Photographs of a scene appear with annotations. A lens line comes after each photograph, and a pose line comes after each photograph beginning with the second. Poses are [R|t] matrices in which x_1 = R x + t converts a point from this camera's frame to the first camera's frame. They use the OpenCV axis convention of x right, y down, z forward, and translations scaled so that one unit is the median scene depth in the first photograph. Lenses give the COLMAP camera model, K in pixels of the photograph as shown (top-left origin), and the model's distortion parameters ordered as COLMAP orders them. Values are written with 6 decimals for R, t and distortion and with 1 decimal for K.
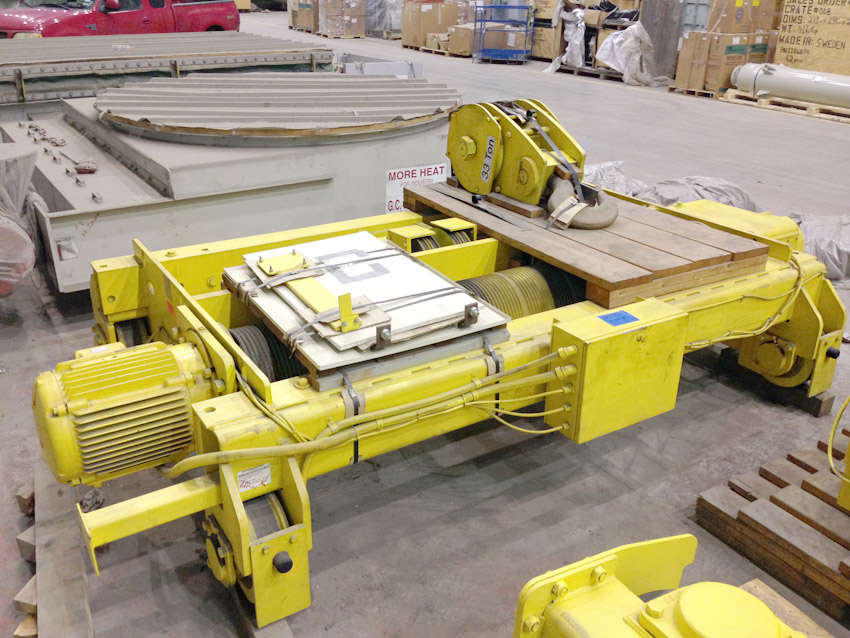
lens RADIAL K [[781.7, 0, 426.0], [0, 781.7, 306.9], [0, 0, 1]] dist [0.066623, -0.008435]
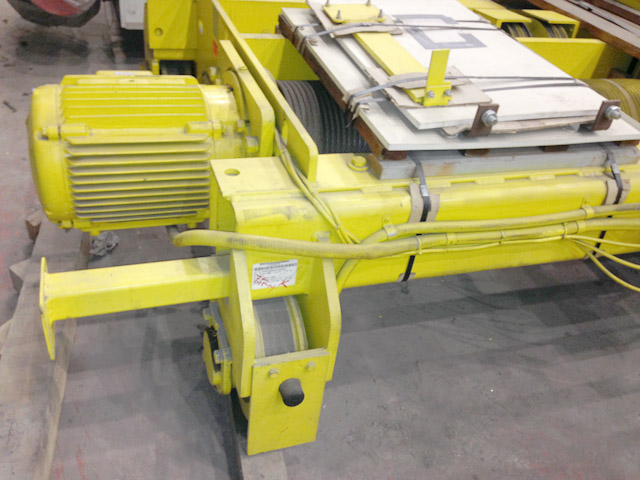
lens RADIAL K [[588.6, 0, 320.8], [0, 588.6, 230.9], [0, 0, 1]] dist [0.066623, -0.008435]
pose [[0.967220, 0.217351, -0.131314, -0.101616], [-0.189829, 0.962333, 0.194627, 0.055396], [0.168671, -0.163320, 0.972048, 0.430343]]
